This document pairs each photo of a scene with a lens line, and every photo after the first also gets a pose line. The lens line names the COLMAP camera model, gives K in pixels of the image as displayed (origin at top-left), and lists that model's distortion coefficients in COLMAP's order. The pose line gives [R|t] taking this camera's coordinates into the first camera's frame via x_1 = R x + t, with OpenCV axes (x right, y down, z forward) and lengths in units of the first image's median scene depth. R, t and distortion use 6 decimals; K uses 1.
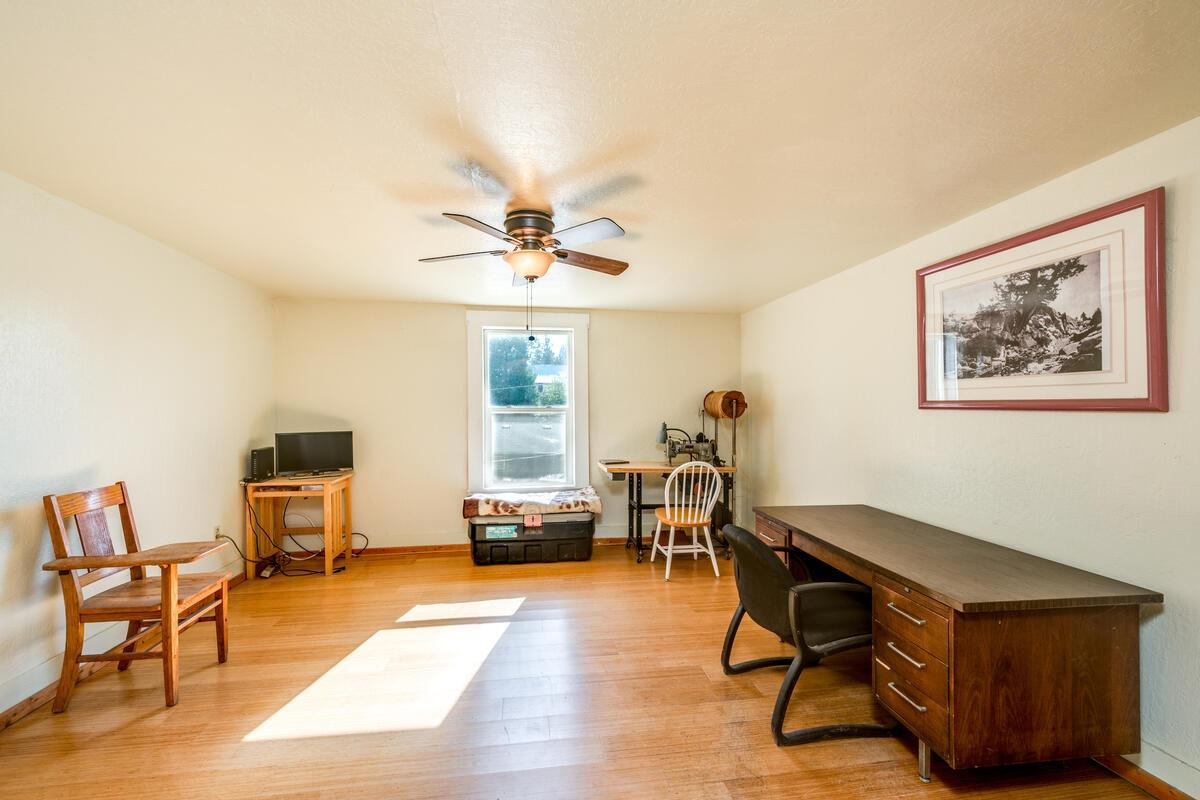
lens RADIAL K [[488.3, 0, 594.1], [0, 488.3, 402.8], [0, 0, 1]] dist [0.000058, -0.000010]
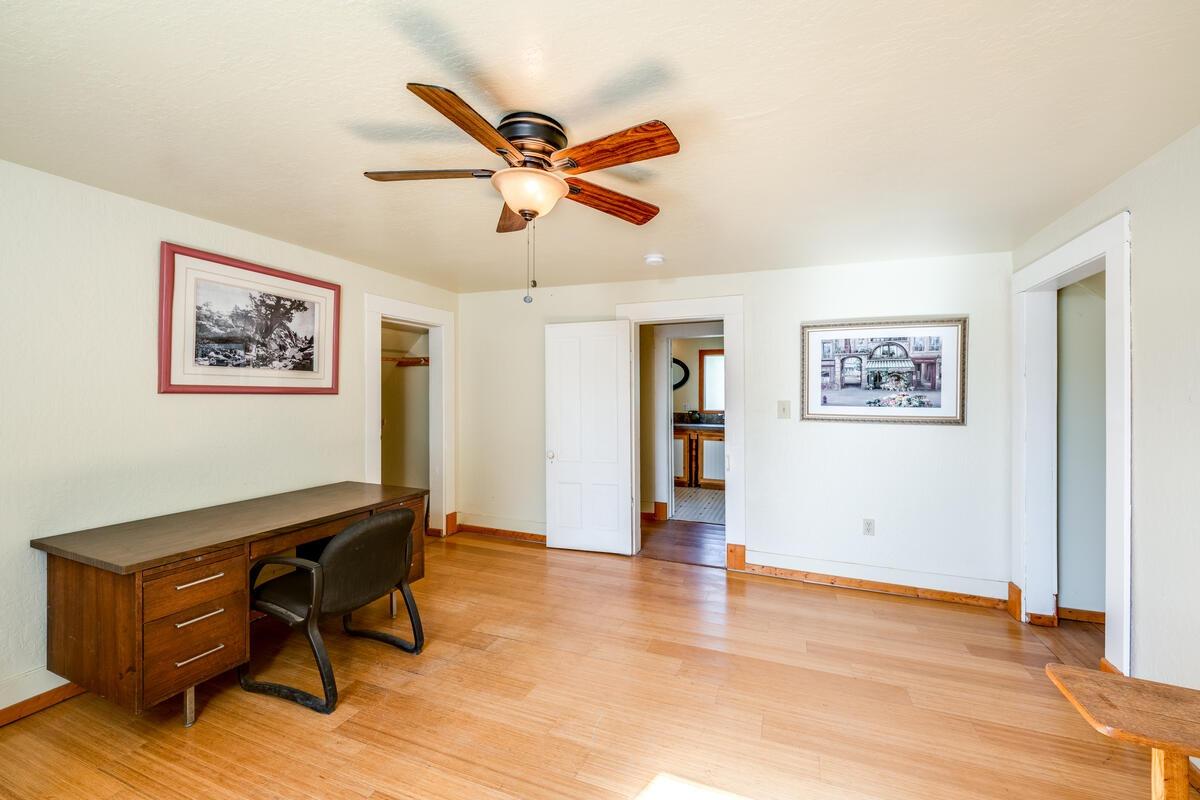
lens RADIAL K [[488.3, 0, 600.3], [0, 488.3, 396.6], [0, 0, 1]] dist [0.000058, -0.000010]
pose [[-0.870121, 0.008425, 0.492765, -0.638831], [0.005504, 0.999958, -0.007379, 0.038268], [-0.492807, -0.003708, -0.870131, 1.789610]]
